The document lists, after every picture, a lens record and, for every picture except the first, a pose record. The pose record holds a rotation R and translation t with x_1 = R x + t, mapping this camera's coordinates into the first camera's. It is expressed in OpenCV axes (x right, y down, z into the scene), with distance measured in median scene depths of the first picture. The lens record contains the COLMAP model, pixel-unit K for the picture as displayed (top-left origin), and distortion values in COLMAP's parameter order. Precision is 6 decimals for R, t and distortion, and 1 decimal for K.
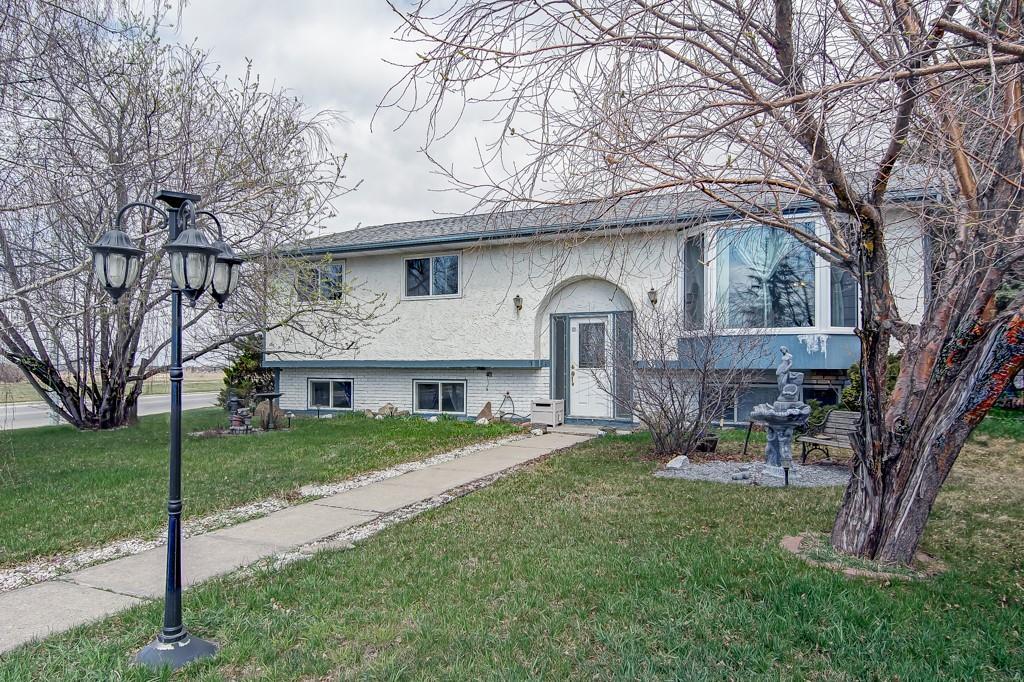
lens RADIAL K [[639.1, 0, 513.0], [0, 639.1, 345.4], [0, 0, 1]] dist [-0.000263, 0.000225]
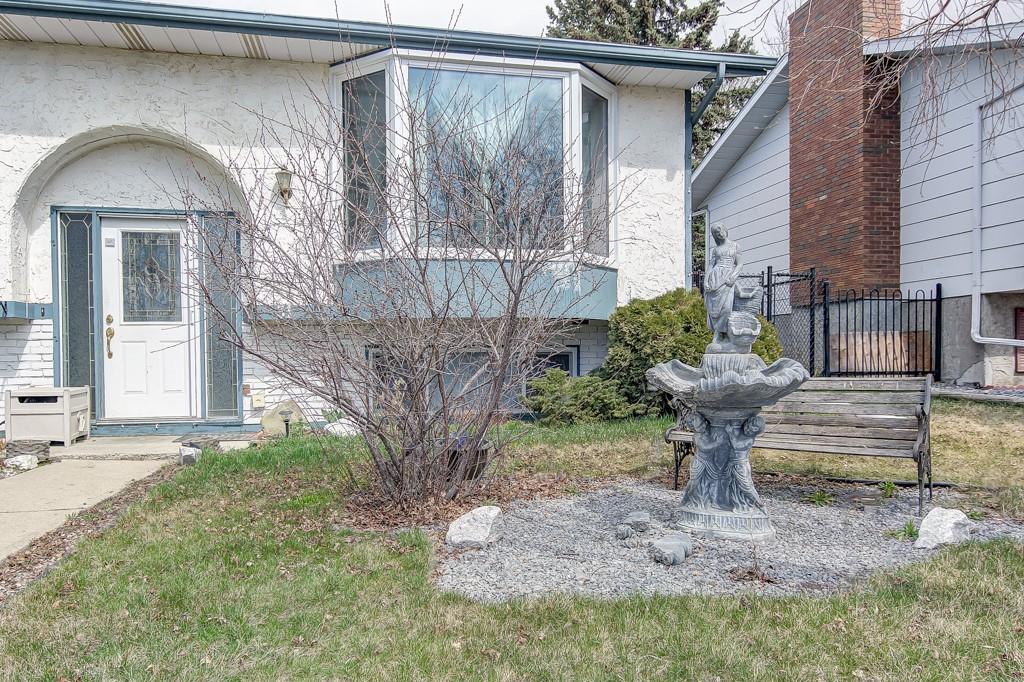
lens RADIAL K [[702.6, 0, 508.1], [0, 702.6, 369.6], [0, 0, 1]] dist [0.000573, 0.000204]
pose [[0.805043, -0.022036, 0.592807, 0.020514], [-0.011045, 0.998580, 0.052118, 0.042362], [-0.593114, -0.048505, 0.803656, 0.400043]]
